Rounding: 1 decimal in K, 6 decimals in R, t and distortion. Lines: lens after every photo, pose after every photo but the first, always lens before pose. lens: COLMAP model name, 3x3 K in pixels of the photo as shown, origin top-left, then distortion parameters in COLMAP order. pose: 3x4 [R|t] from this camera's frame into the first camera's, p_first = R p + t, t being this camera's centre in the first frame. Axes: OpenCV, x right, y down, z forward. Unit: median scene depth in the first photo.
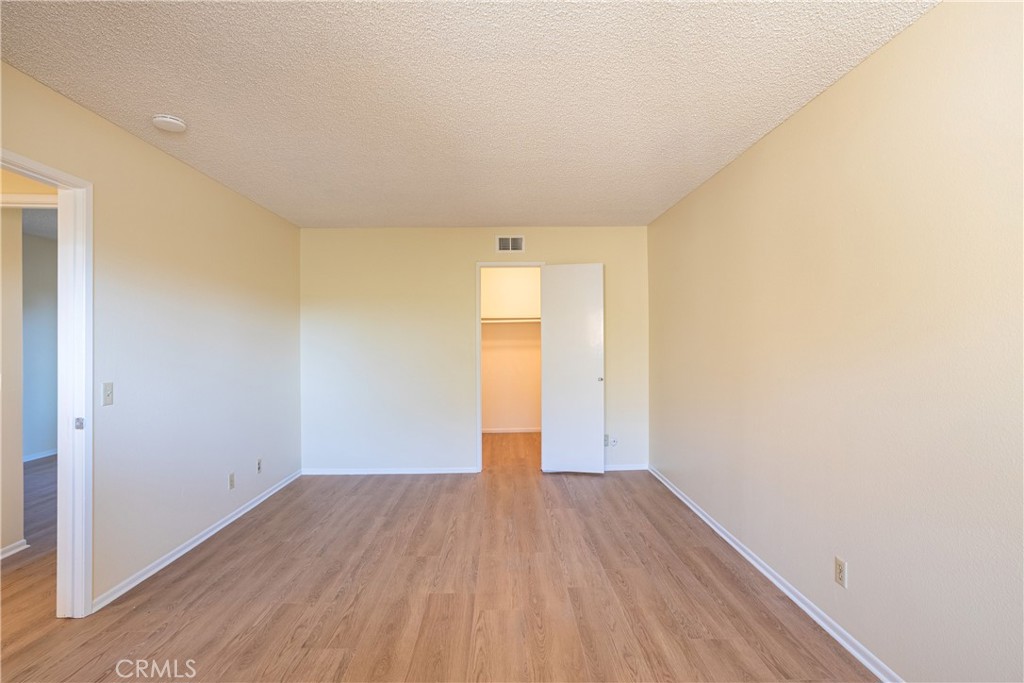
lens RADIAL K [[504.3, 0, 511.1], [0, 504.3, 338.5], [0, 0, 1]] dist [-0.022512, 0.009986]
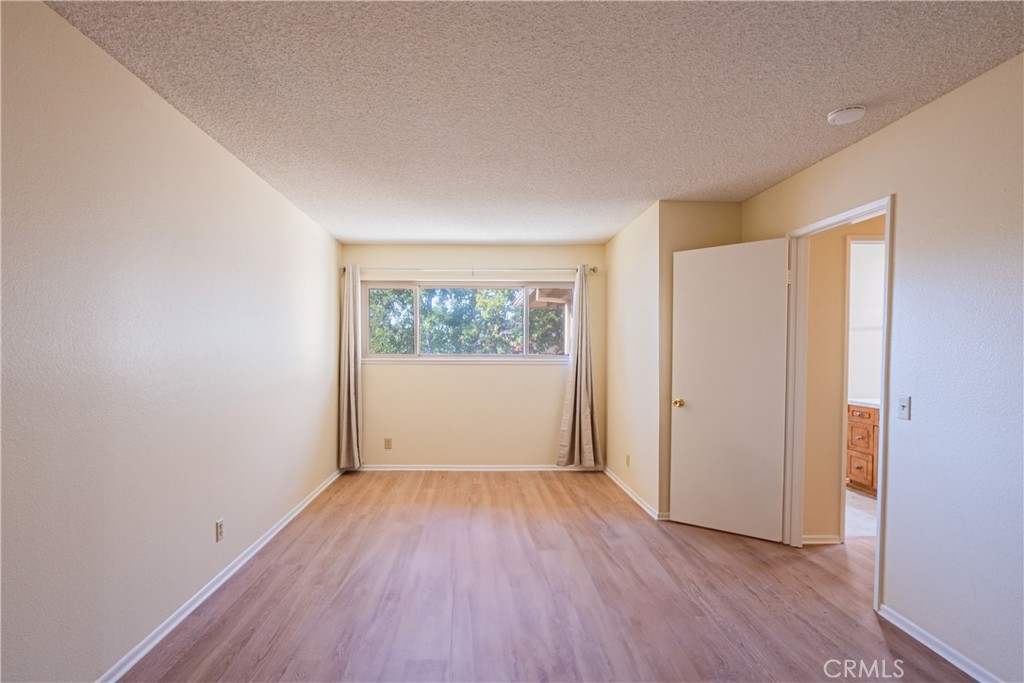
lens RADIAL K [[504.3, 0, 511.7], [0, 504.3, 351.6], [0, 0, 1]] dist [-0.022512, 0.009986]
pose [[-0.998431, -0.001591, -0.055976, -0.012222], [-0.001495, 0.999997, -0.001754, 0.006799], [0.055979, -0.001668, -0.998431, 1.713481]]
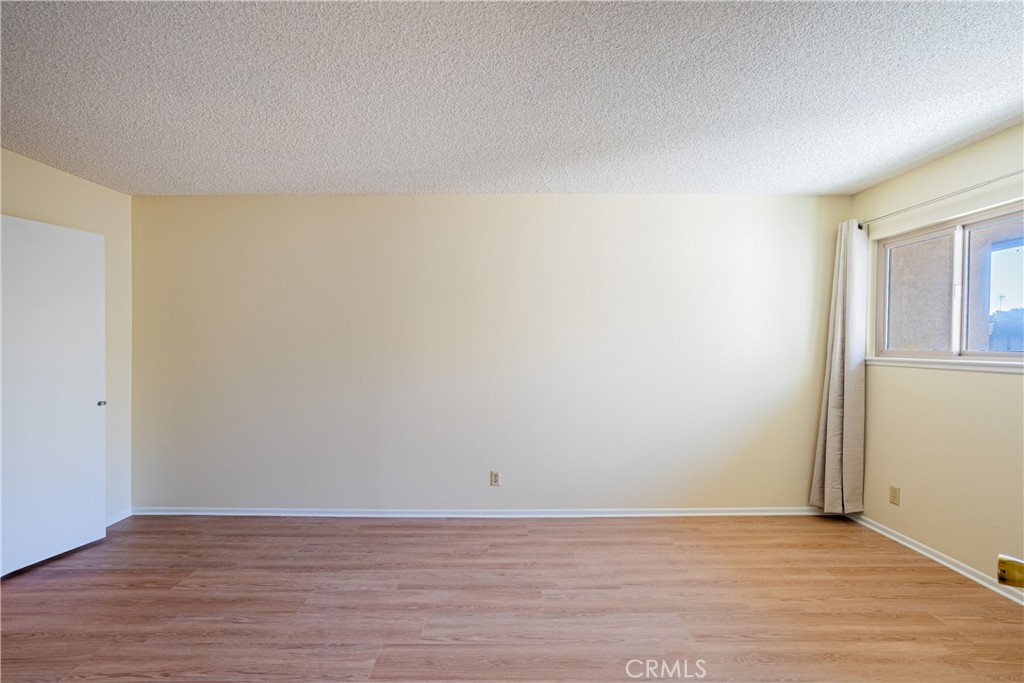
lens RADIAL K [[504.3, 0, 514.1], [0, 504.3, 341.7], [0, 0, 1]] dist [-0.022512, 0.009986]
pose [[-0.007245, 0.008866, 0.999934, -0.823688], [-0.002392, 0.999958, -0.008884, 0.001580], [-0.999971, -0.002456, -0.007223, 0.696012]]
